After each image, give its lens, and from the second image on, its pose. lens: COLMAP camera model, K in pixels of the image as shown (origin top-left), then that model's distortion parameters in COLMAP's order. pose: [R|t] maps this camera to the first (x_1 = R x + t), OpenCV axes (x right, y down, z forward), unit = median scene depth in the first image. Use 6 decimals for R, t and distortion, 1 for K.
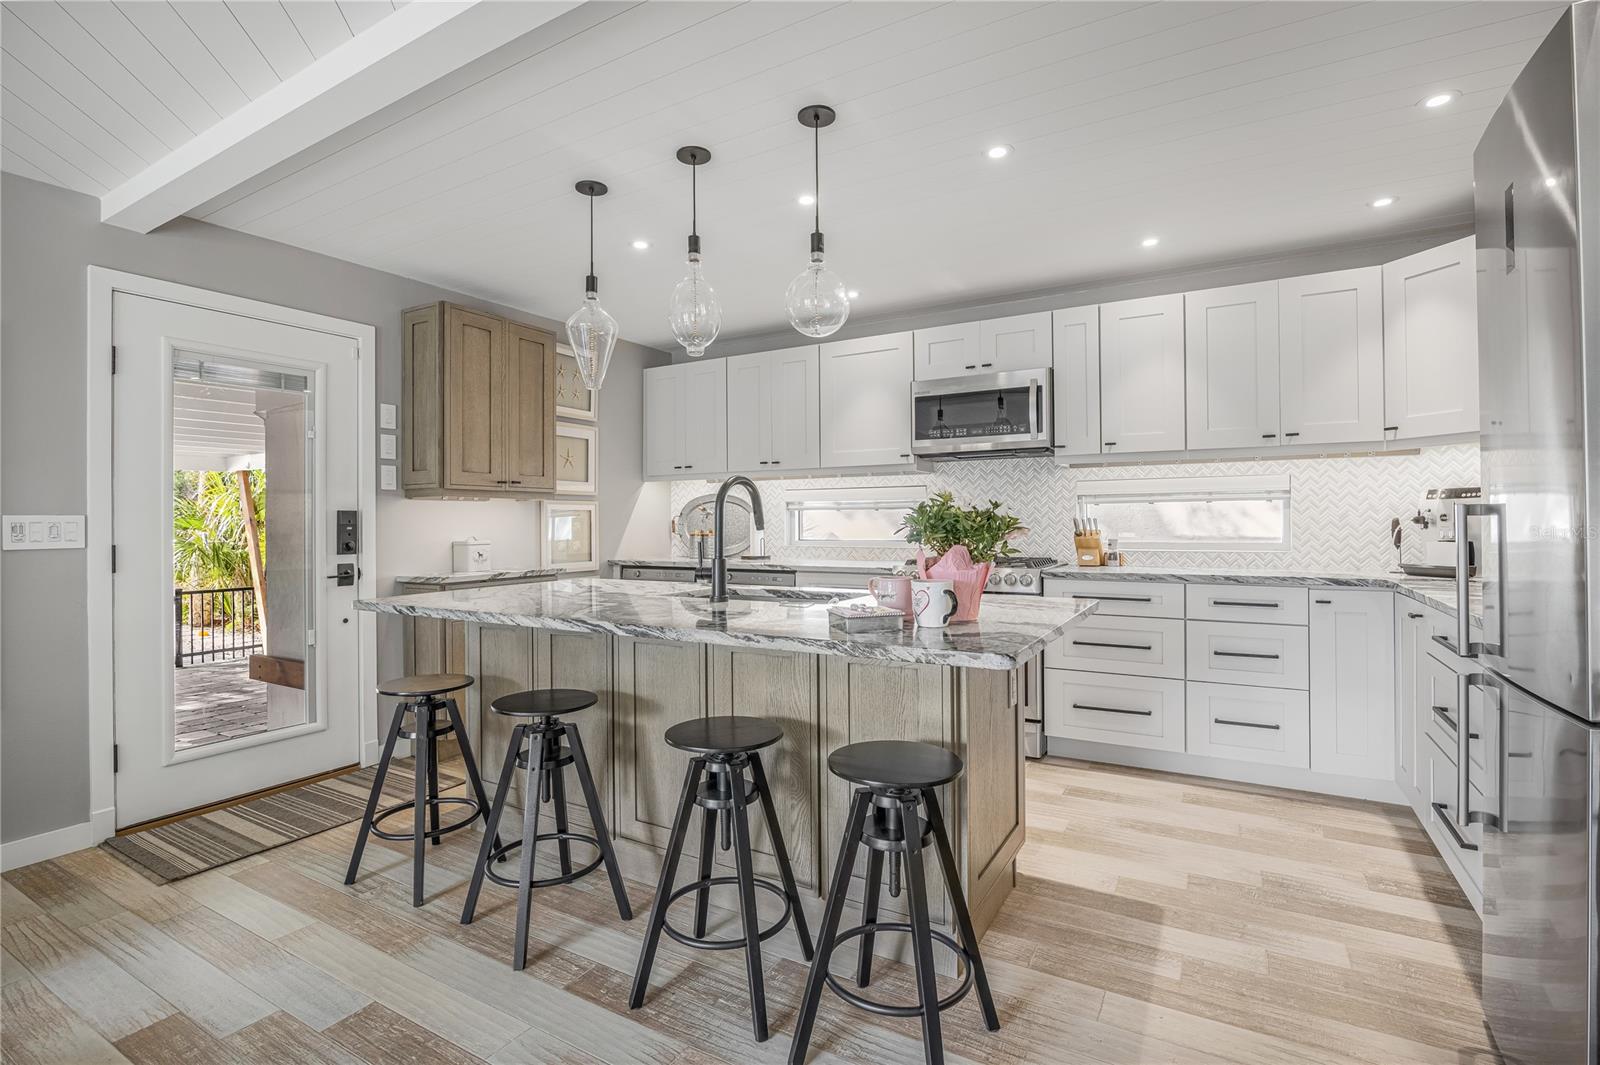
lens RADIAL K [[742.8, 0, 804.5], [0, 742.8, 521.2], [0, 0, 1]] dist [-0.024625, 0.000198]
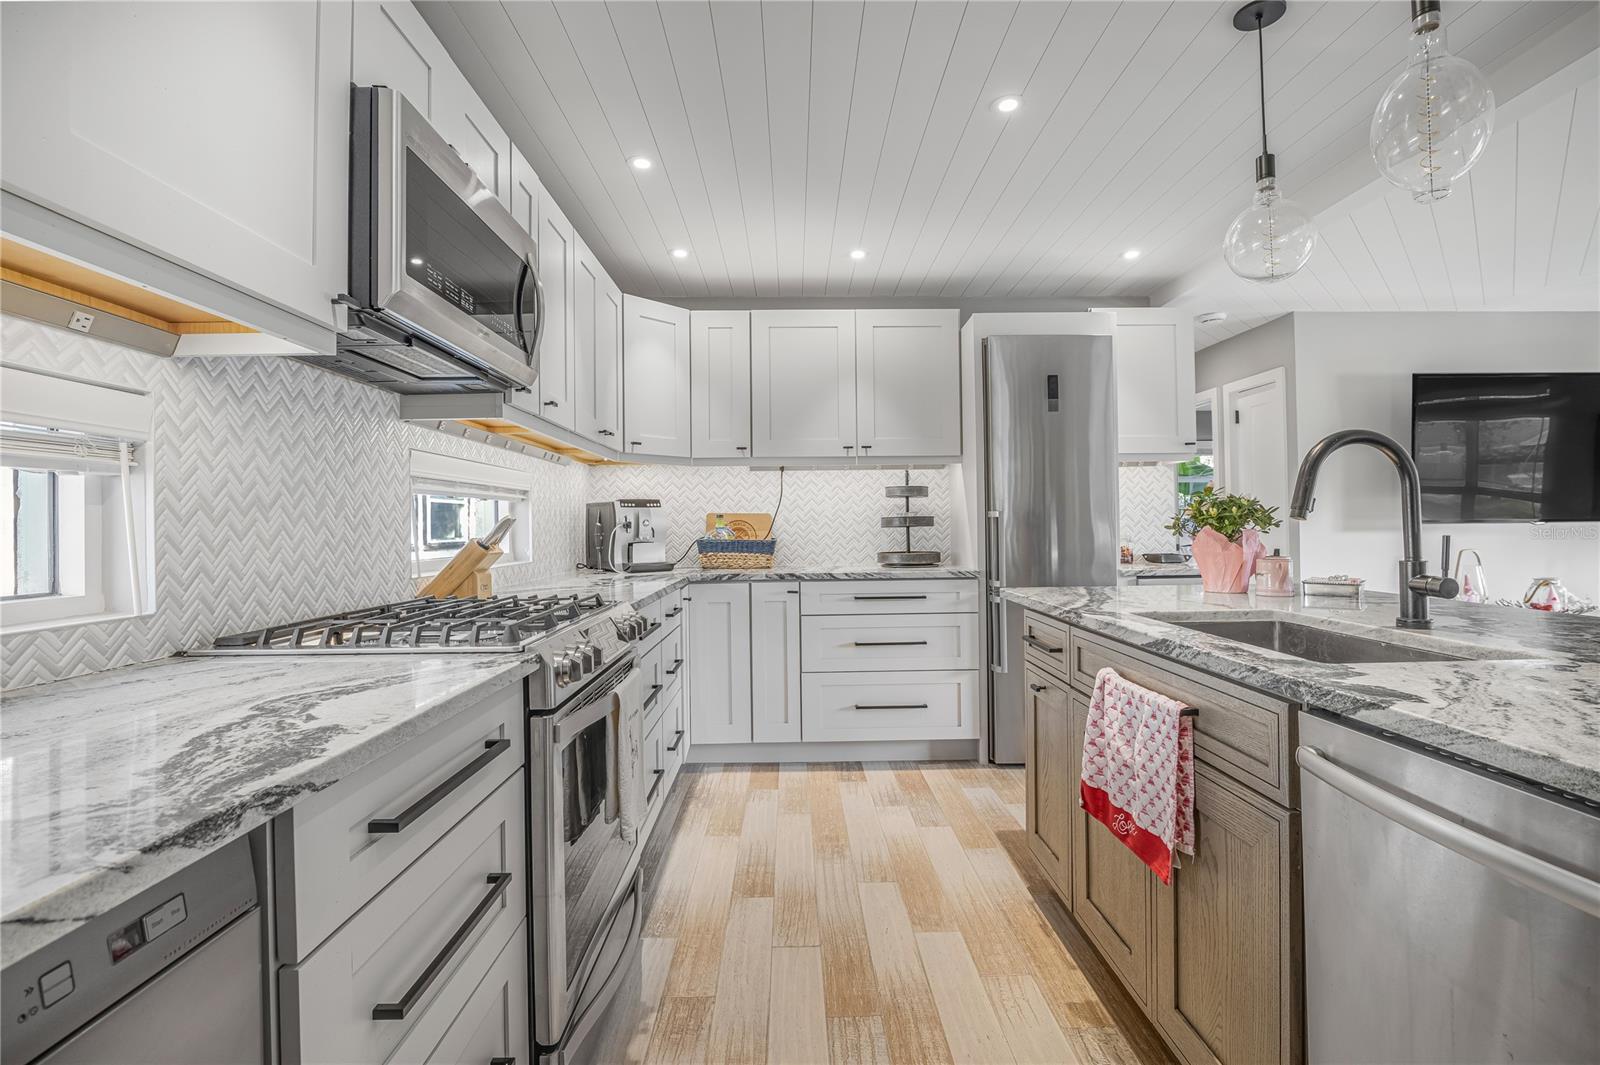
lens RADIAL K [[736.0, 0, 801.8], [0, 736.0, 518.4], [0, 0, 1]] dist [-0.022485, 0.000491]
pose [[-0.511491, 0.022900, 0.858984, -0.246065], [0.016148, 0.999724, -0.017037, 0.010392], [-0.859137, 0.005157, -0.511720, 1.137000]]
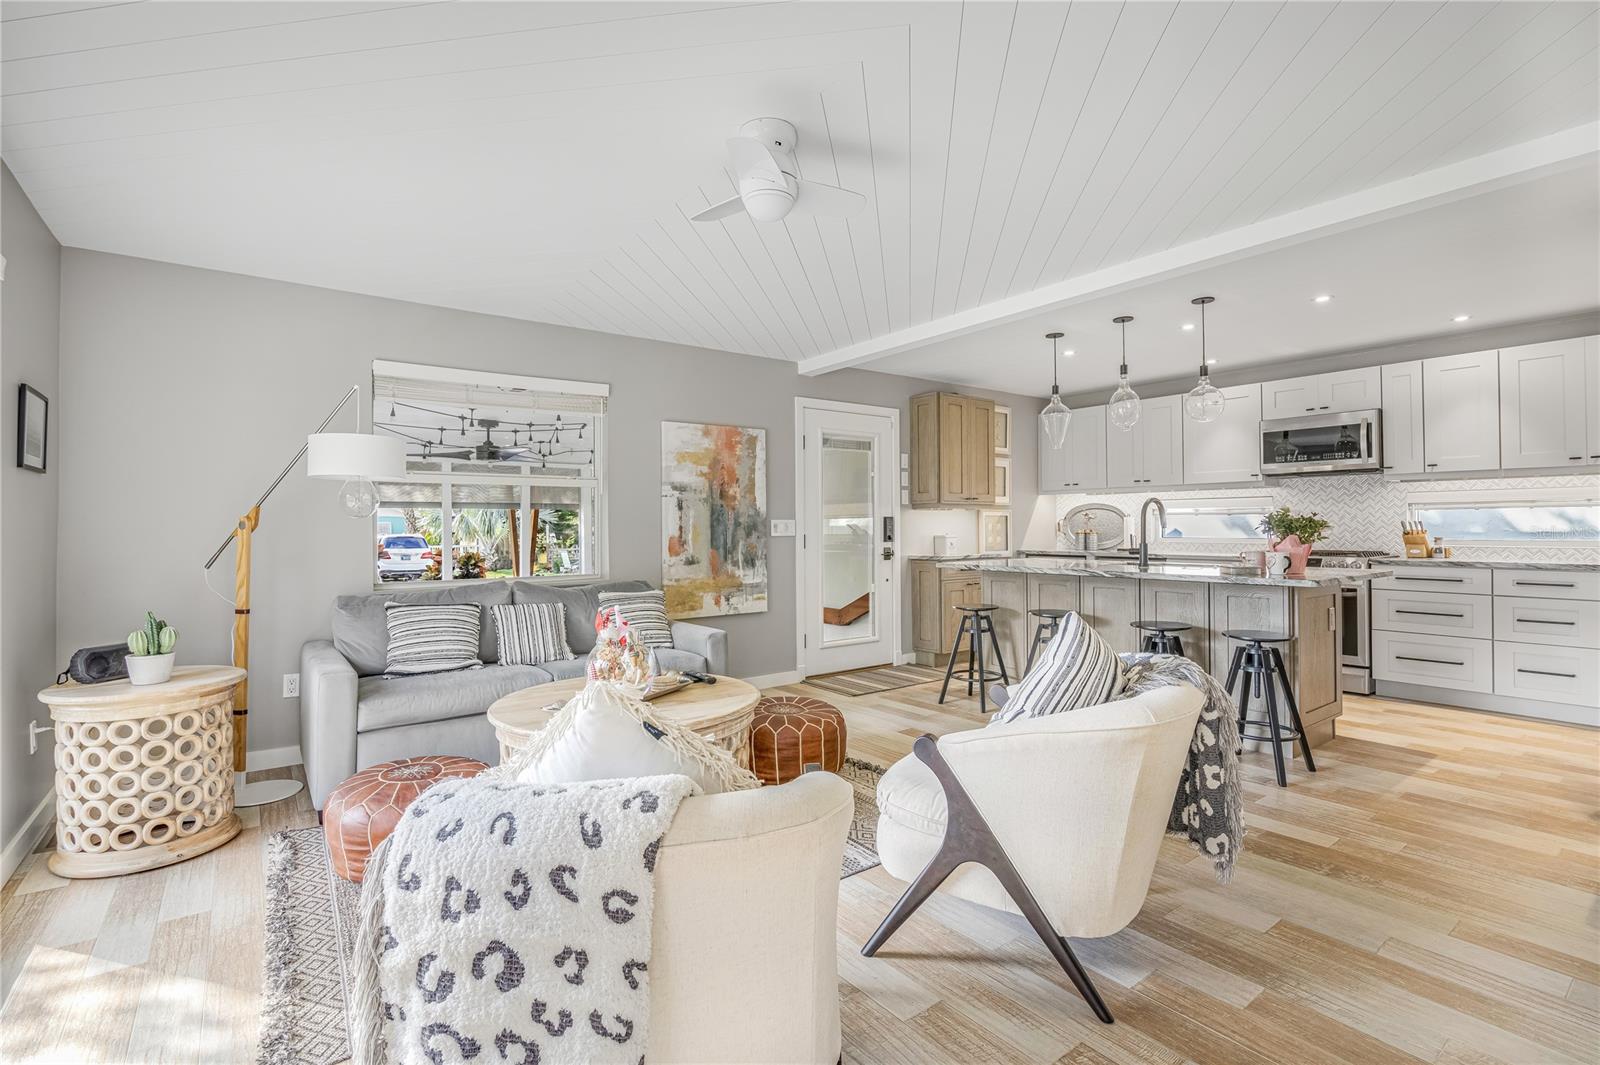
lens RADIAL K [[736.0, 0, 801.8], [0, 736.0, 518.4], [0, 0, 1]] dist [-0.022485, 0.000491]
pose [[0.917068, -0.001537, -0.398728, -0.107467], [-0.001393, 0.999974, -0.007058, 0.001989], [0.398728, 0.007028, 0.917042, -0.642850]]
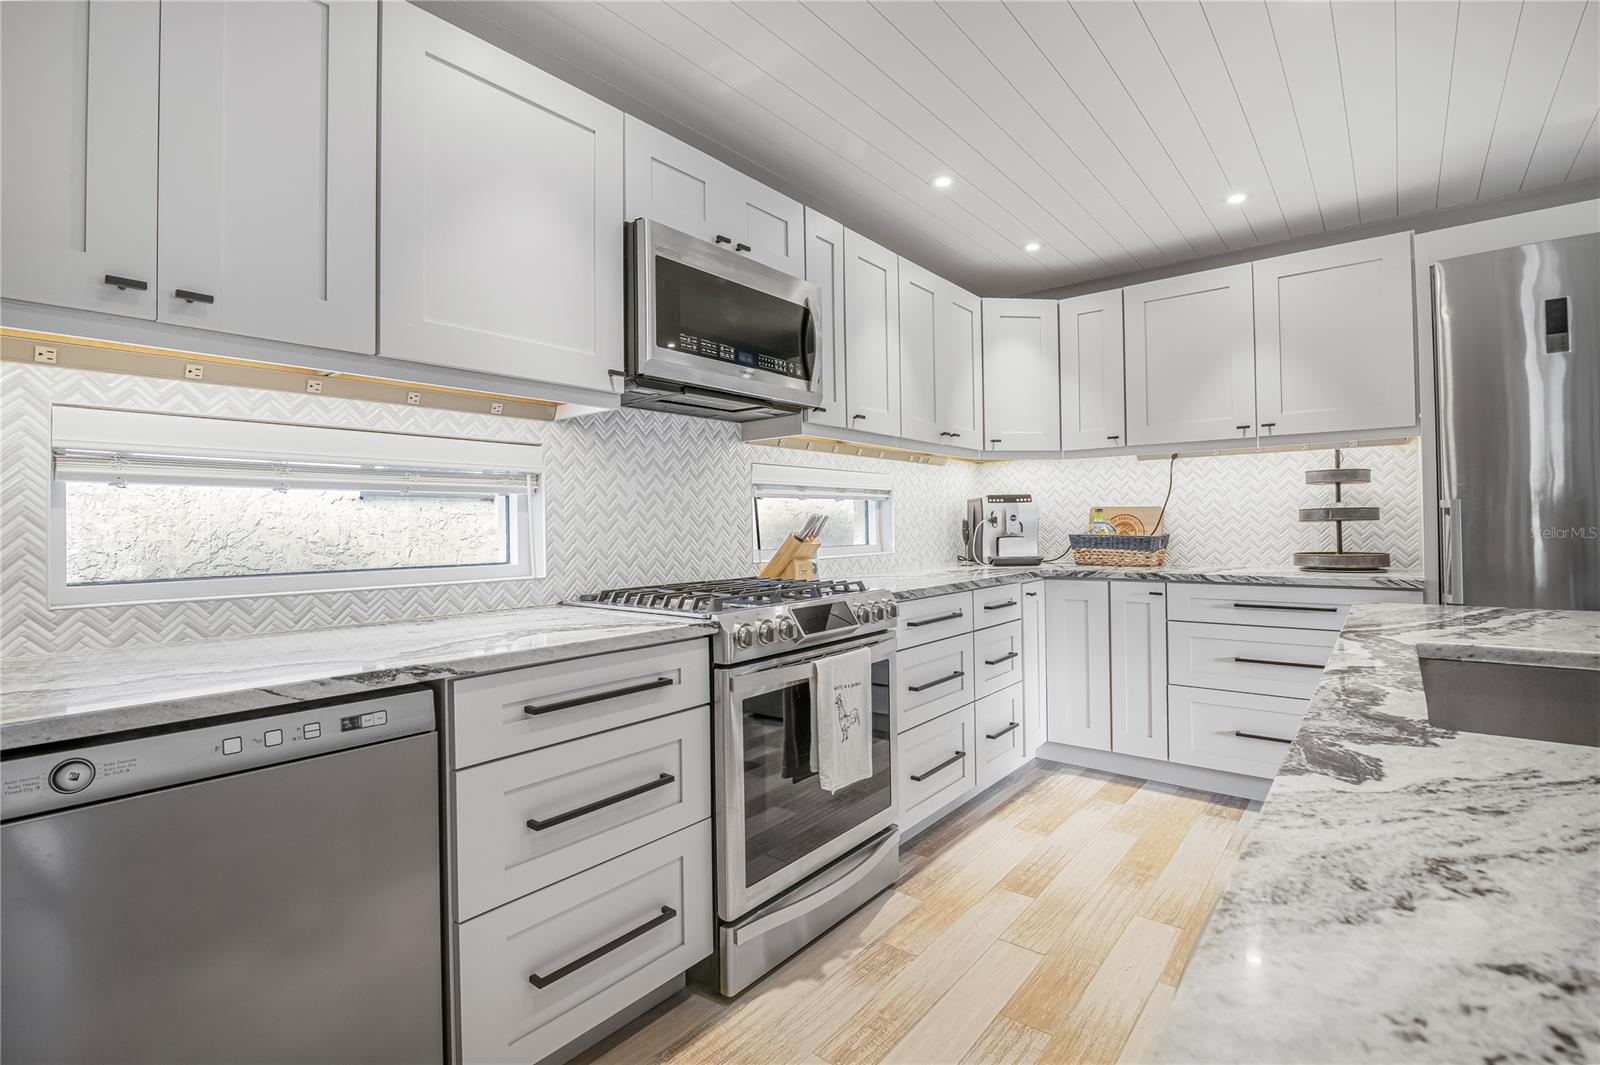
lens RADIAL K [[736.0, 0, 801.8], [0, 736.0, 518.4], [0, 0, 1]] dist [-0.022485, 0.000491]
pose [[0.161001, 0.014633, 0.986846, -0.330194], [0.012020, 0.999787, -0.016786, 0.010591], [-0.986881, 0.014565, 0.160791, 0.935559]]
